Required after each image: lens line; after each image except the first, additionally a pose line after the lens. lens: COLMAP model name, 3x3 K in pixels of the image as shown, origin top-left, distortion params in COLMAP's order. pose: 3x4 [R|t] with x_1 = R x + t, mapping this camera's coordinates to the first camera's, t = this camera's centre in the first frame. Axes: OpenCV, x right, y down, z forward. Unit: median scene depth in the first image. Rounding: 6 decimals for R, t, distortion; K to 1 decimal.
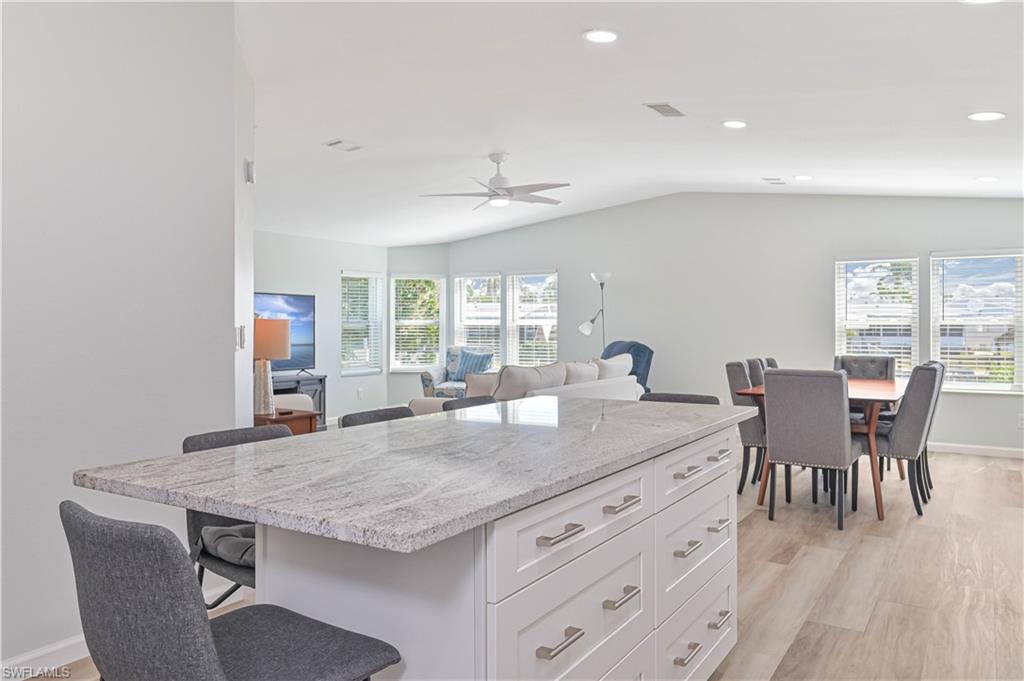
lens RADIAL K [[750.0, 0, 515.5], [0, 750.0, 326.2], [0, 0, 1]] dist [-0.001677, -0.002937]
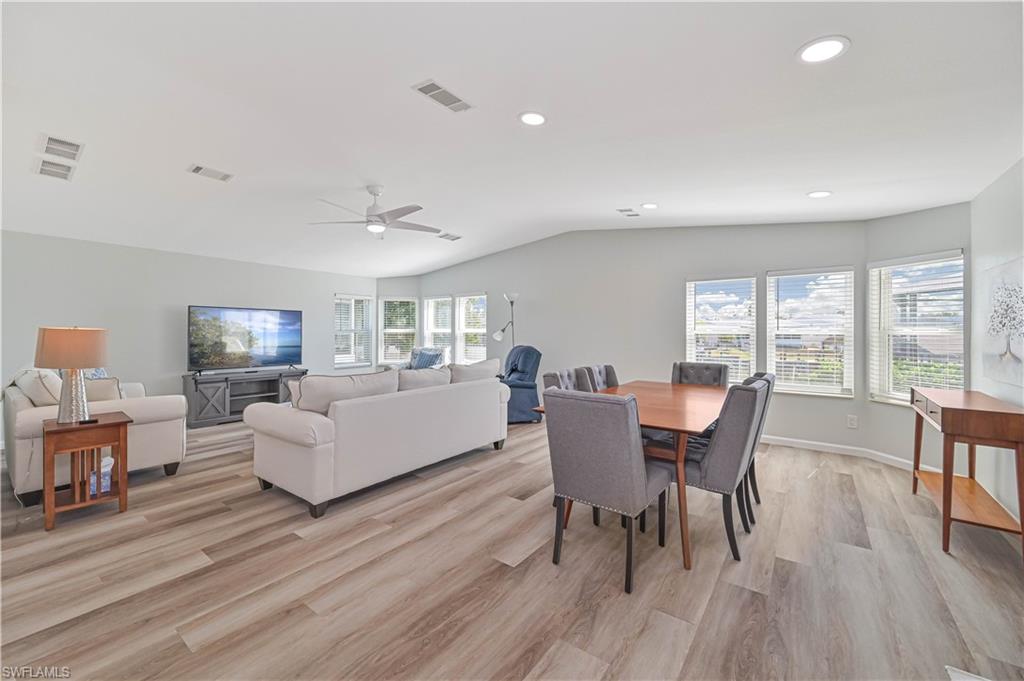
lens RADIAL K [[408.5, 0, 513.6], [0, 408.5, 331.2], [0, 0, 1]] dist [0.003728, -0.000475]
pose [[0.997177, 0.003278, -0.075016, 0.172639], [-0.003373, 0.999994, -0.001141, -0.004132], [0.075012, 0.001391, 0.997182, 0.277789]]
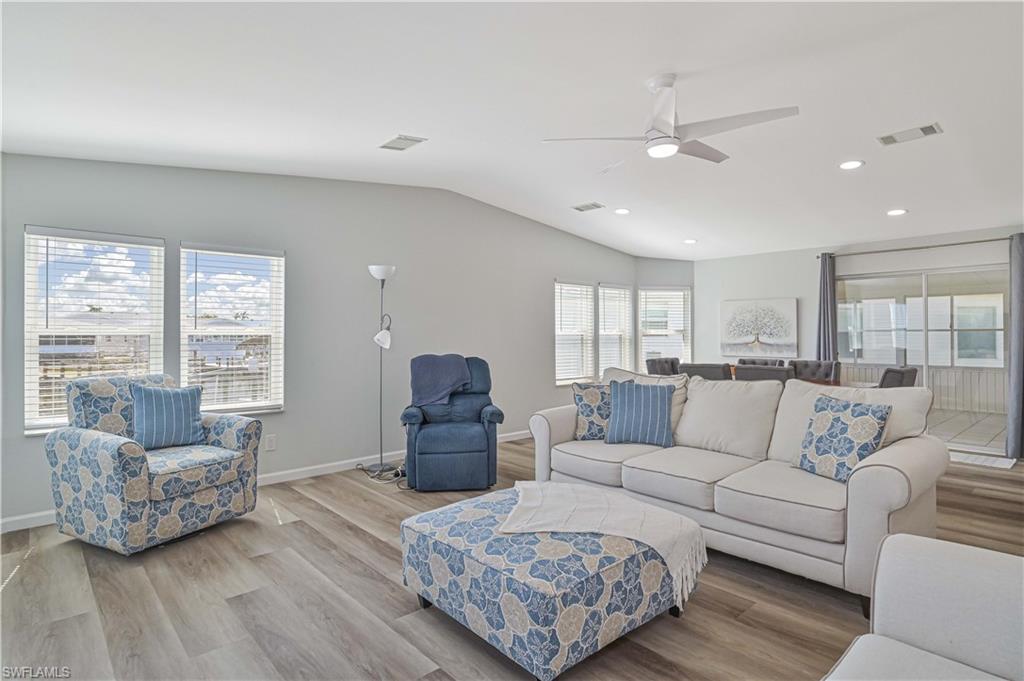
lens RADIAL K [[532.3, 0, 516.9], [0, 532.3, 334.0], [0, 0, 1]] dist [0.003359, -0.003071]
pose [[0.262511, 0.001426, 0.964928, -0.370121], [-0.000329, 0.999999, -0.001388, -0.001371], [-0.964929, 0.000047, 0.262511, 0.726426]]
